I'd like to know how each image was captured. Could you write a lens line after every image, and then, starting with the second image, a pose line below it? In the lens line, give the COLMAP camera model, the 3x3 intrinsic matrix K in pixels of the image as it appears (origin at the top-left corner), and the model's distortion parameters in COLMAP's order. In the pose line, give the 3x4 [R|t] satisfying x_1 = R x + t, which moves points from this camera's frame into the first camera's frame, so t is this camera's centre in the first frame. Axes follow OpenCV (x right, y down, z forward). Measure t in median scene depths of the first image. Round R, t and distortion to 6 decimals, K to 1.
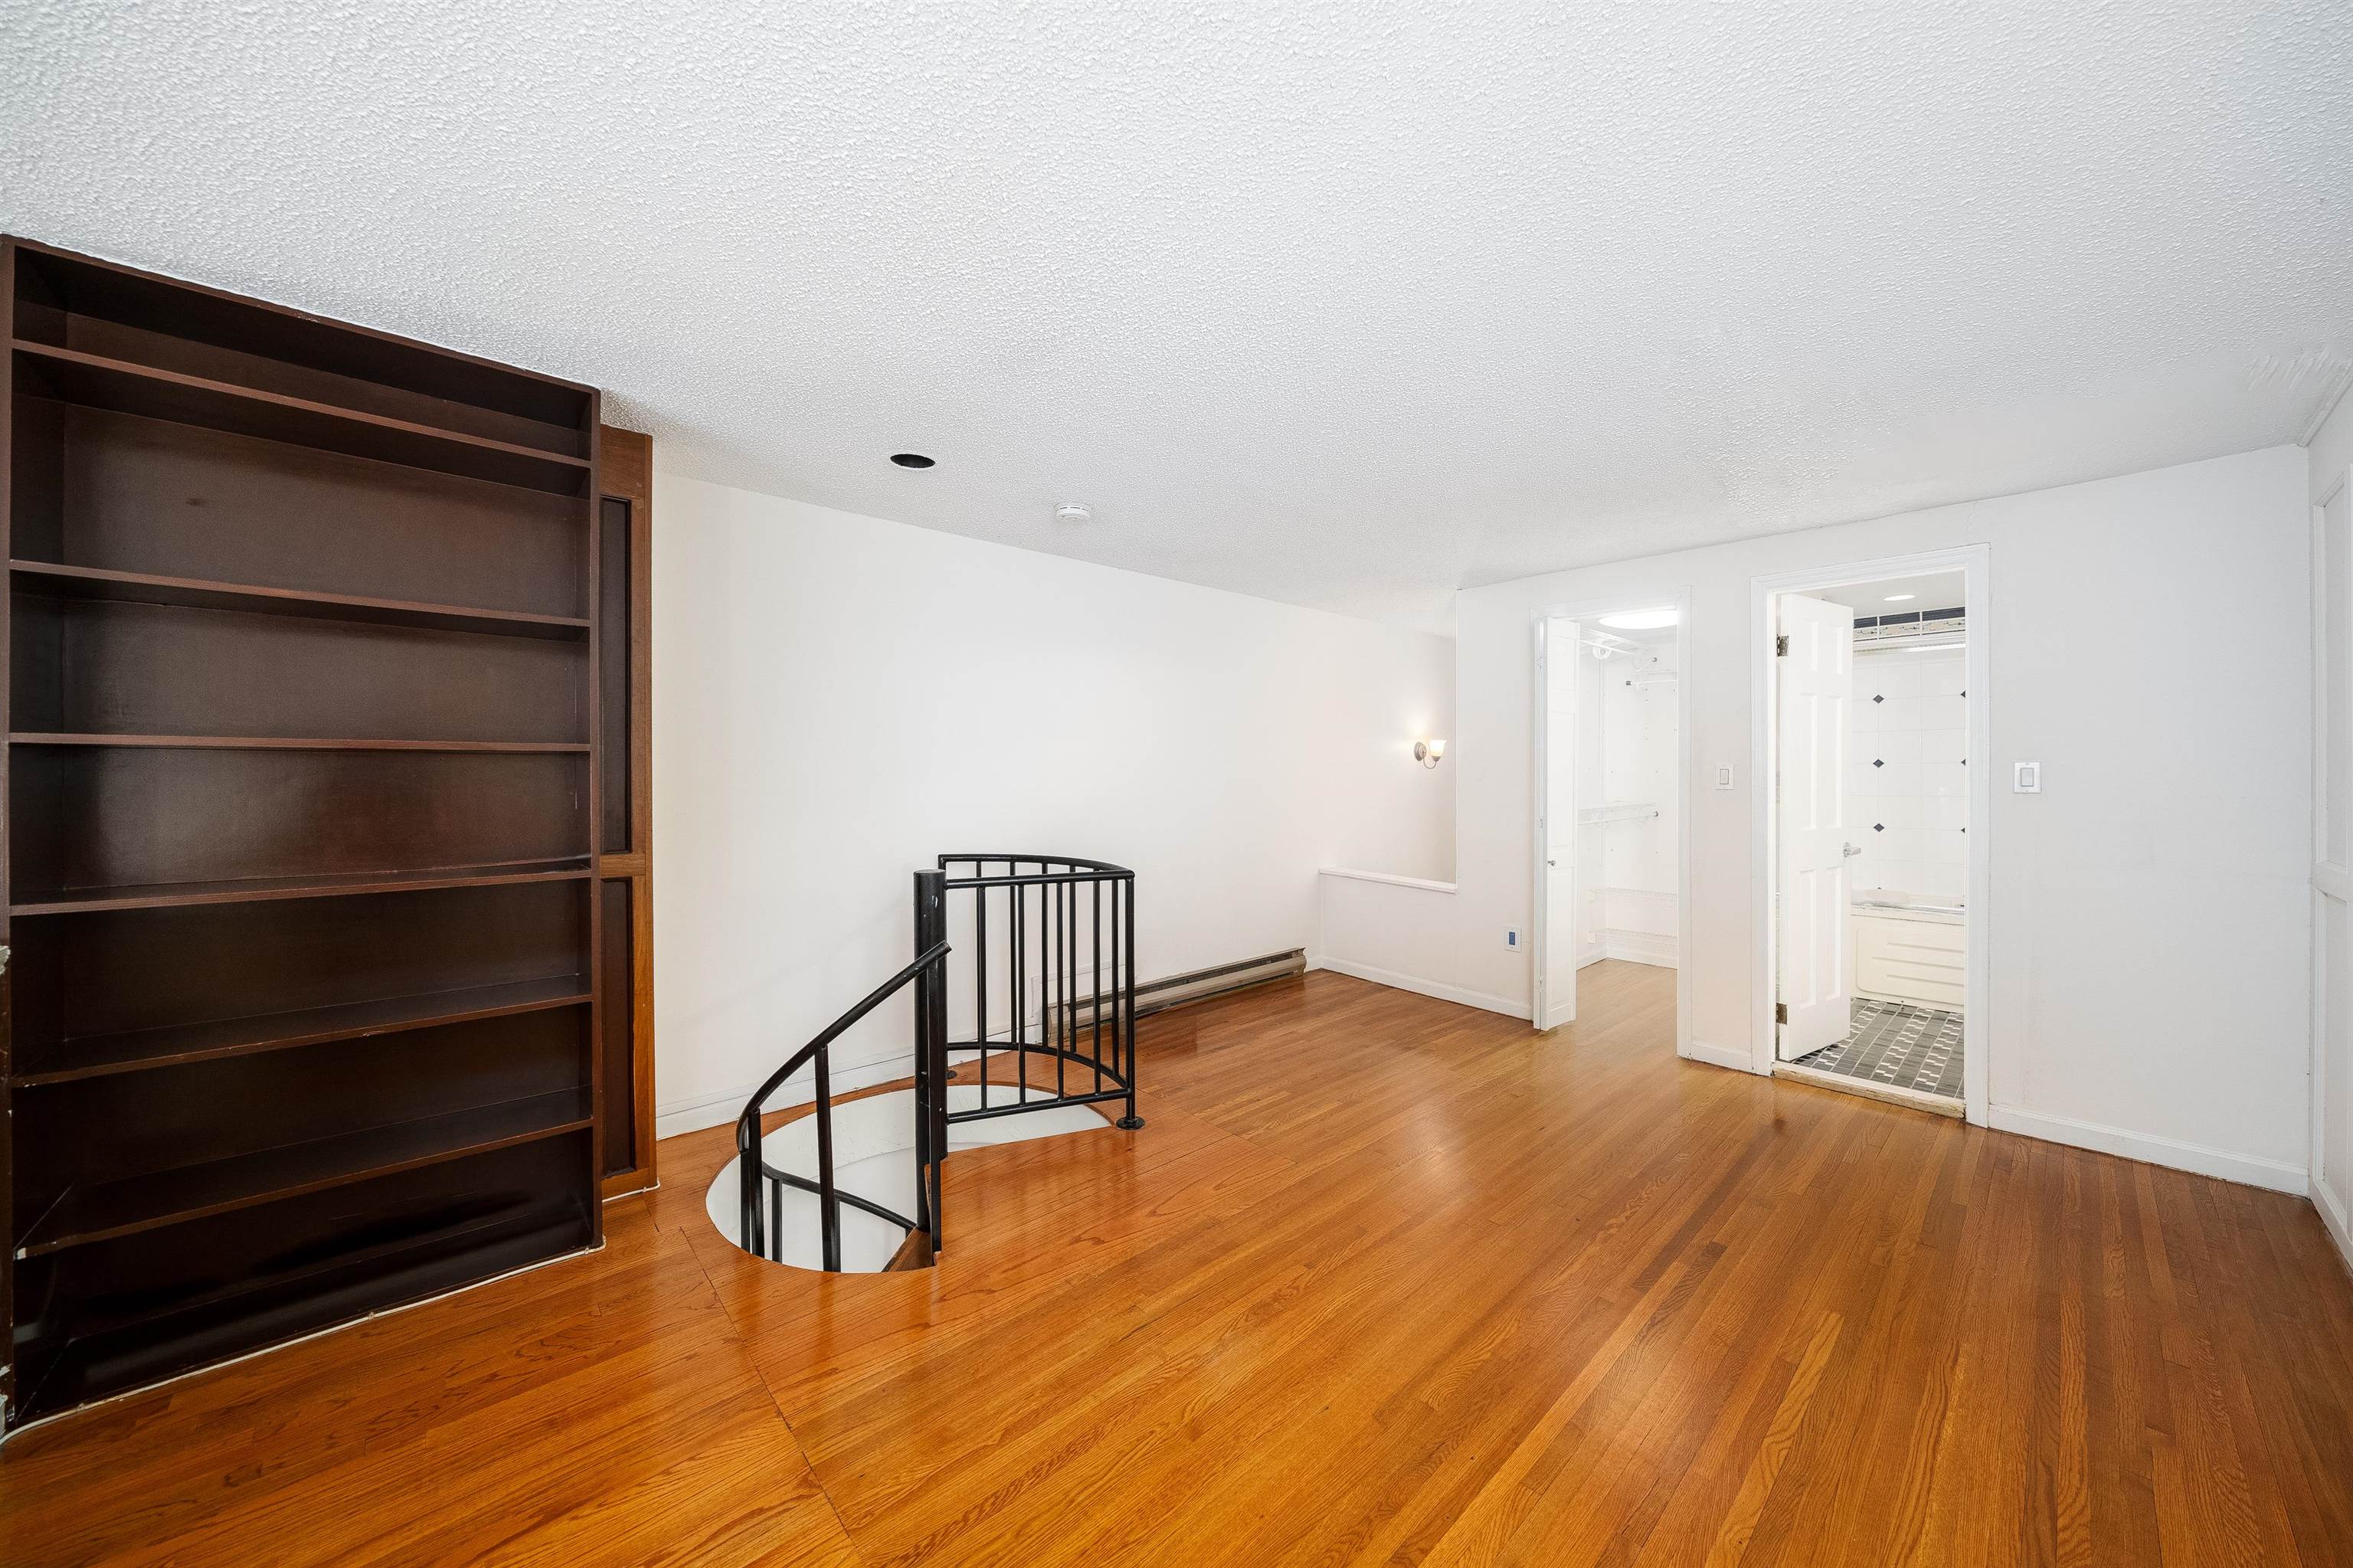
lens RADIAL K [[817.6, 0, 1179.0], [0, 817.6, 777.4], [0, 0, 1]] dist [-0.002863, -0.000300]
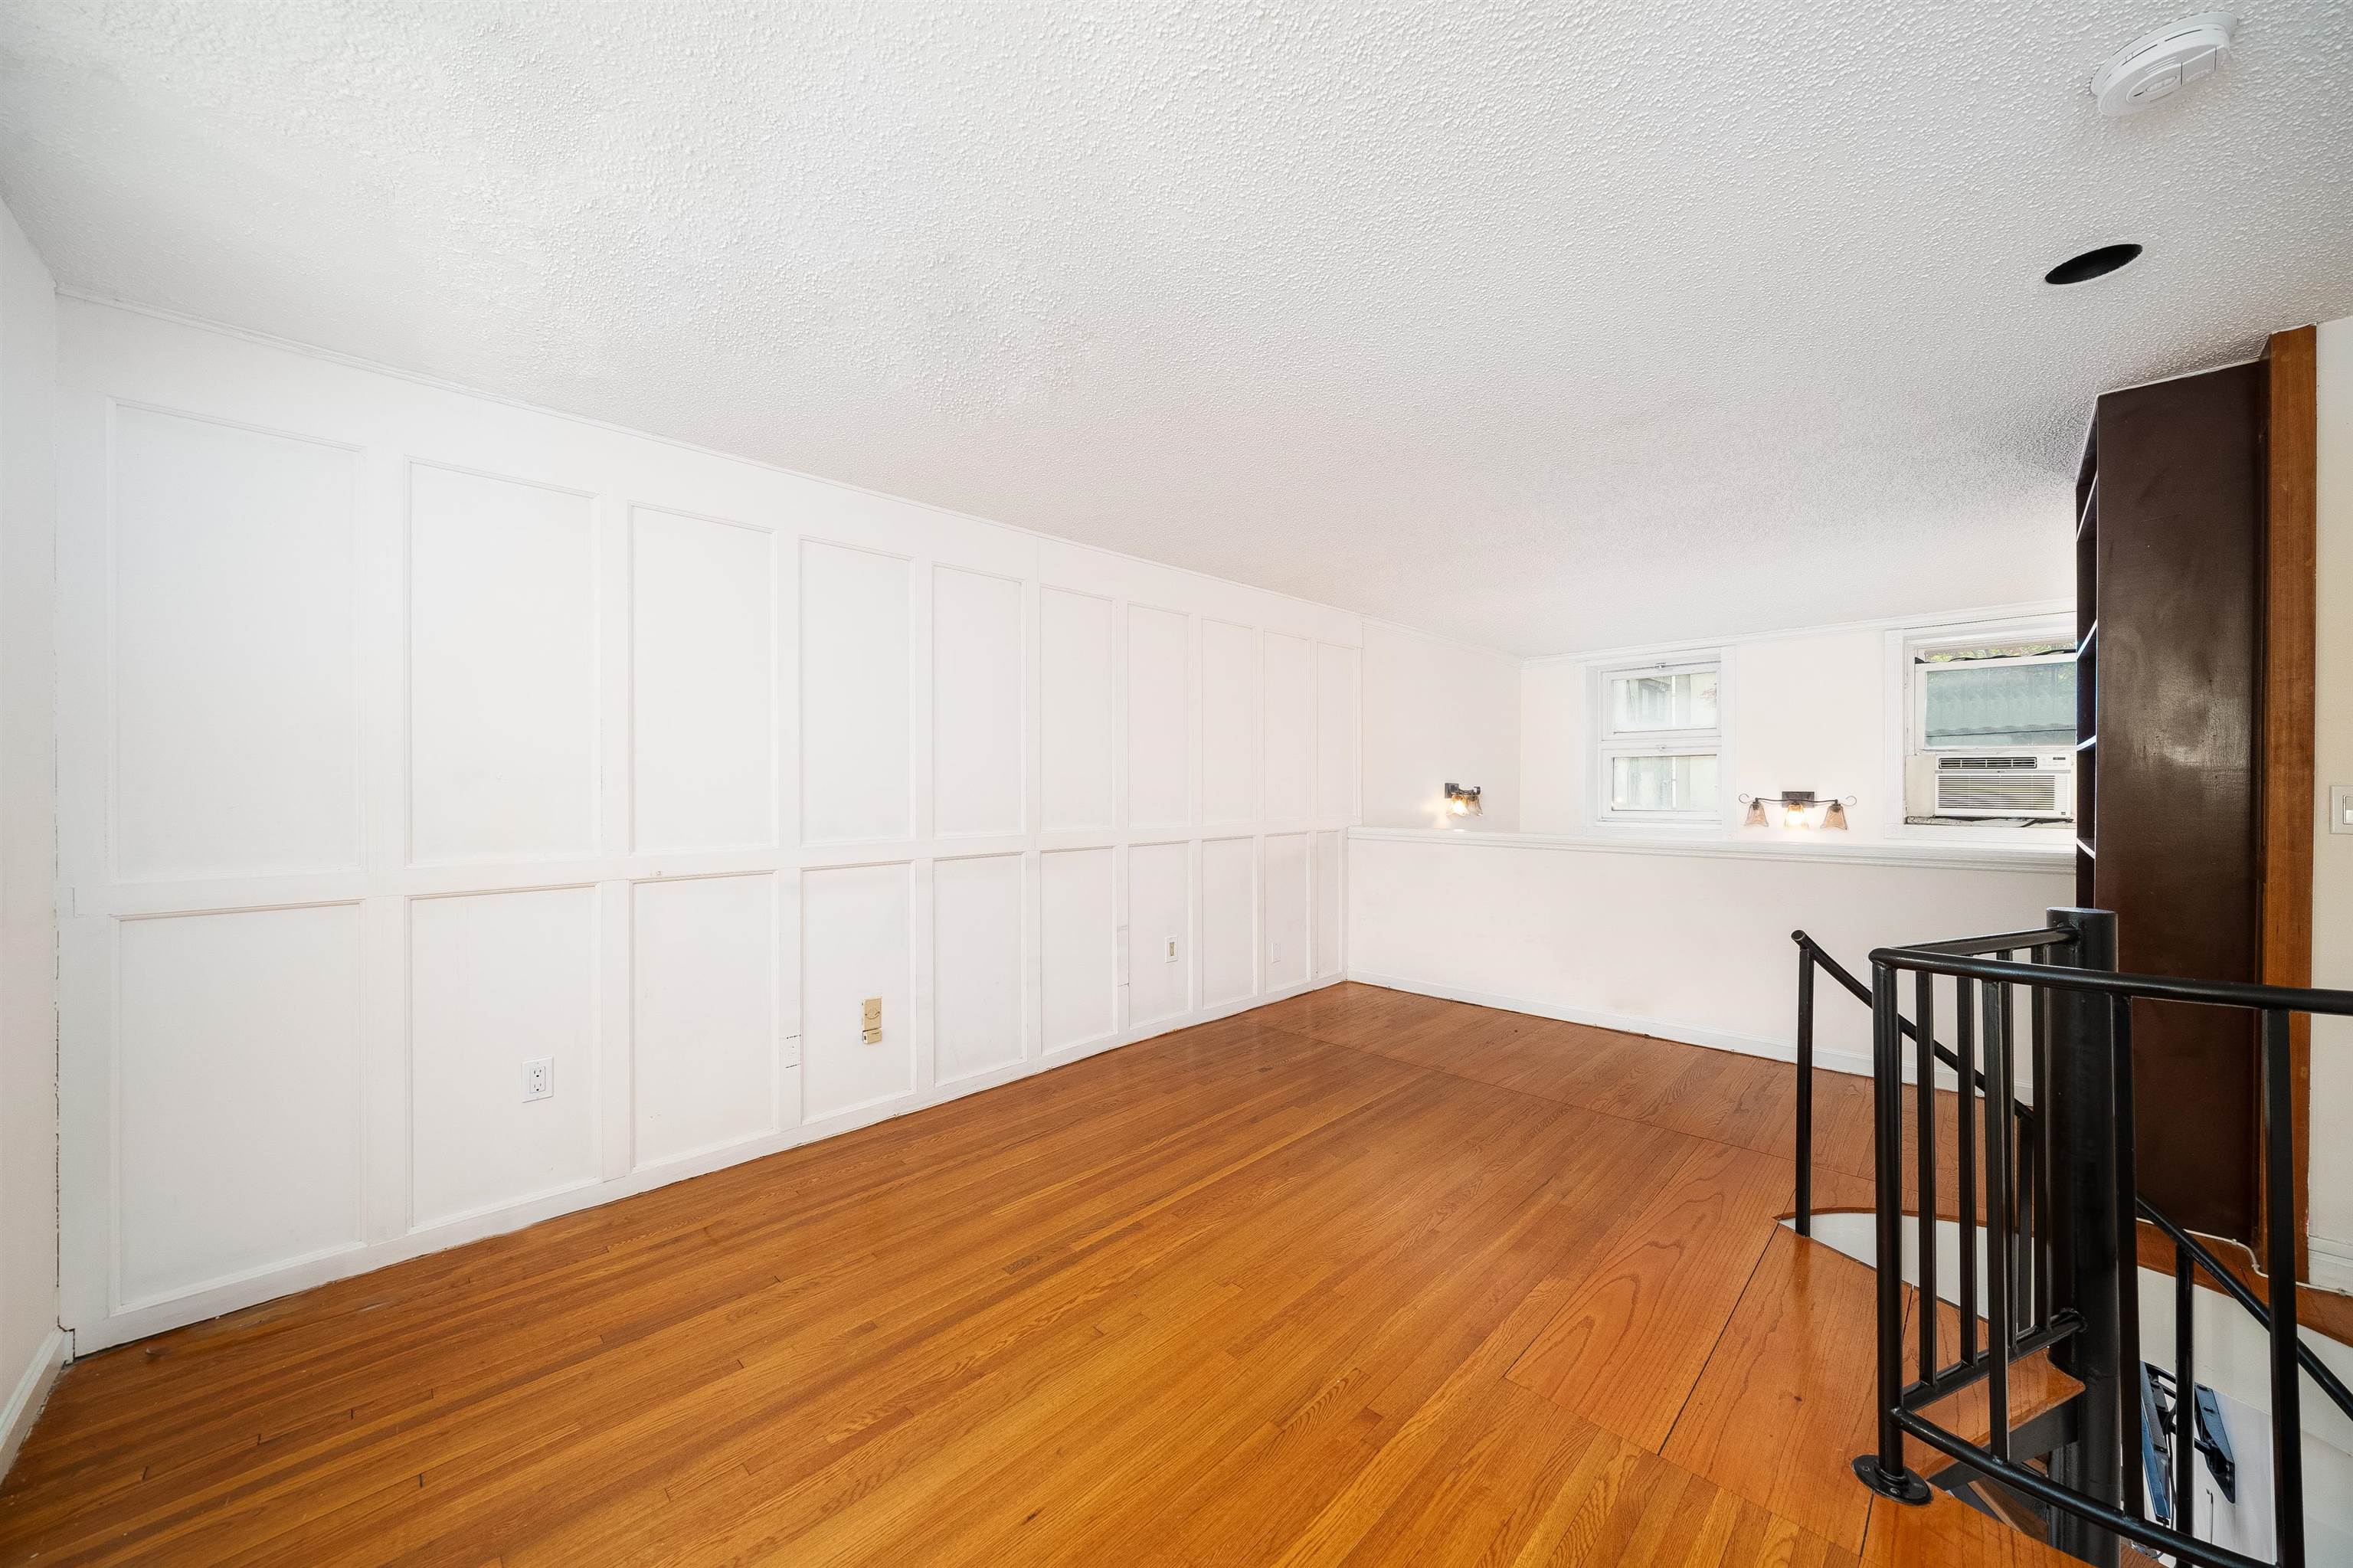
lens RADIAL K [[832.6, 0, 1203.1], [0, 832.6, 788.1], [0, 0, 1]] dist [-0.000424, -0.000016]
pose [[-0.997993, 0.003159, -0.063240, 0.470145], [0.002931, 0.999989, 0.003701, 0.020630], [0.063251, 0.003508, -0.997991, 1.844783]]
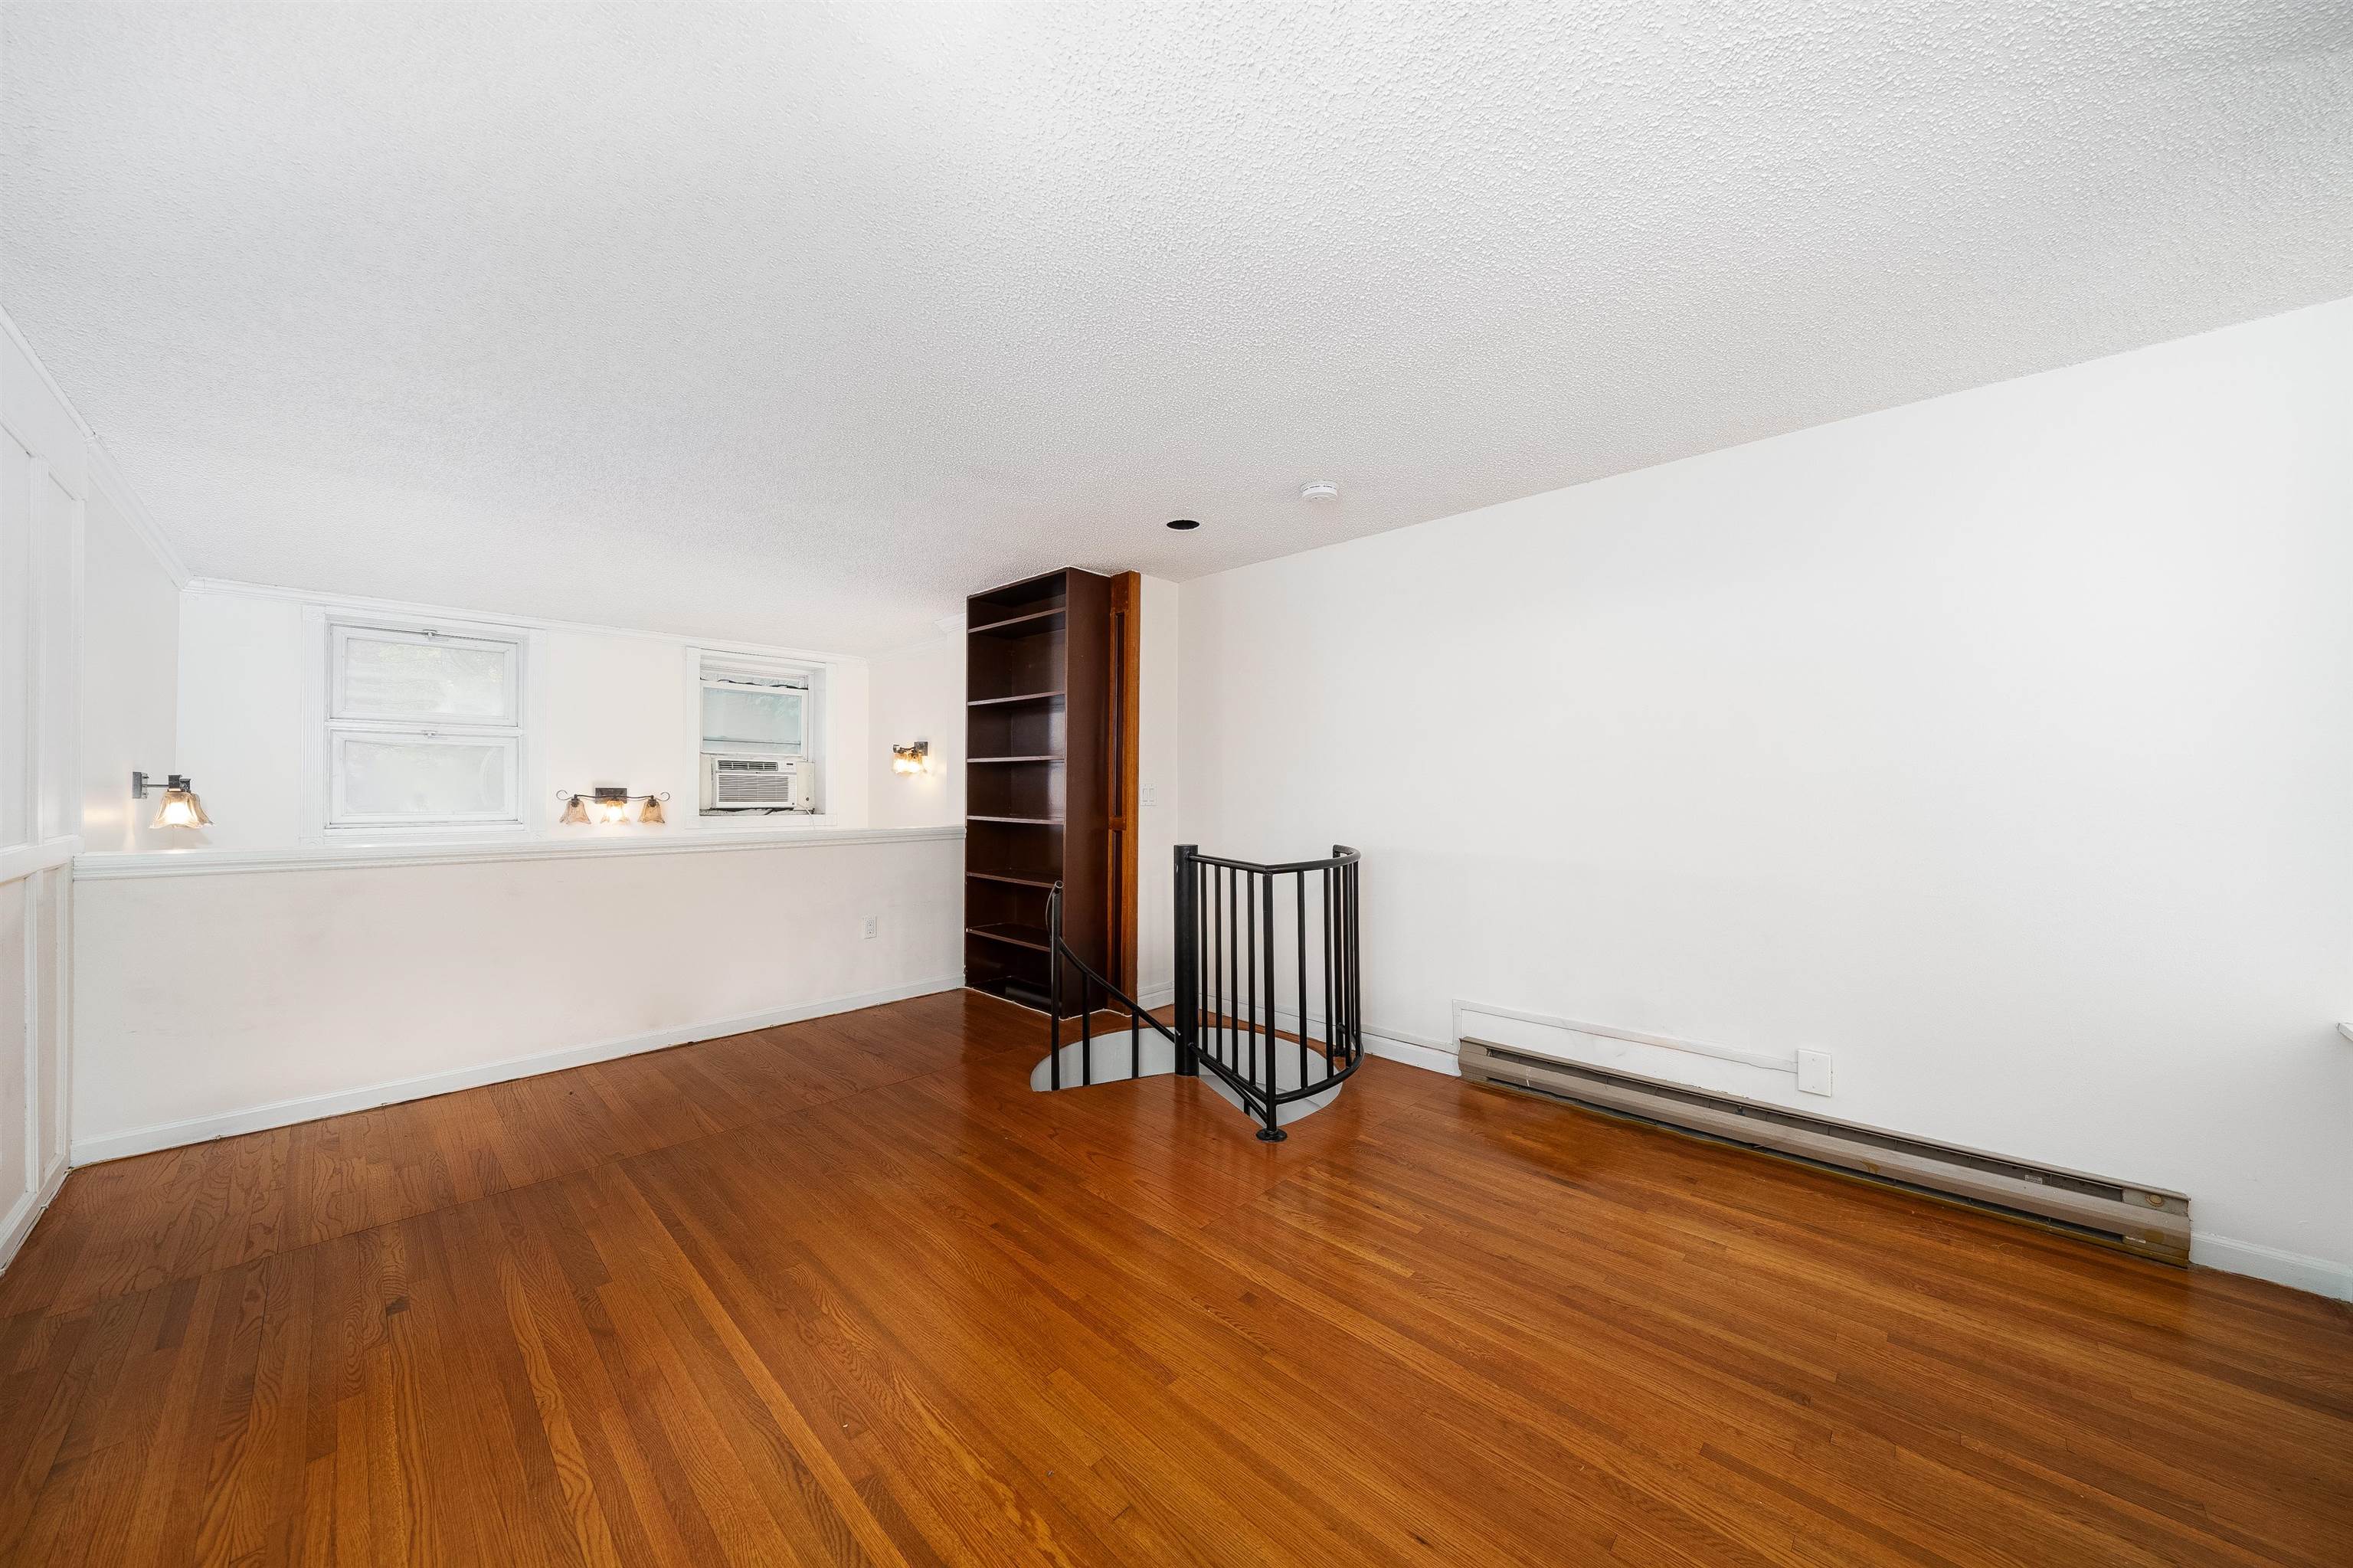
lens RADIAL K [[808.7, 0, 1176.5], [0, 808.7, 784.0], [0, 0, 1]] dist [-0.002528, -0.000247]
pose [[0.064810, -0.002408, -0.997895, 1.091506], [-0.006612, 0.999974, -0.002842, 0.028610], [0.997876, 0.006783, 0.064793, 1.046726]]
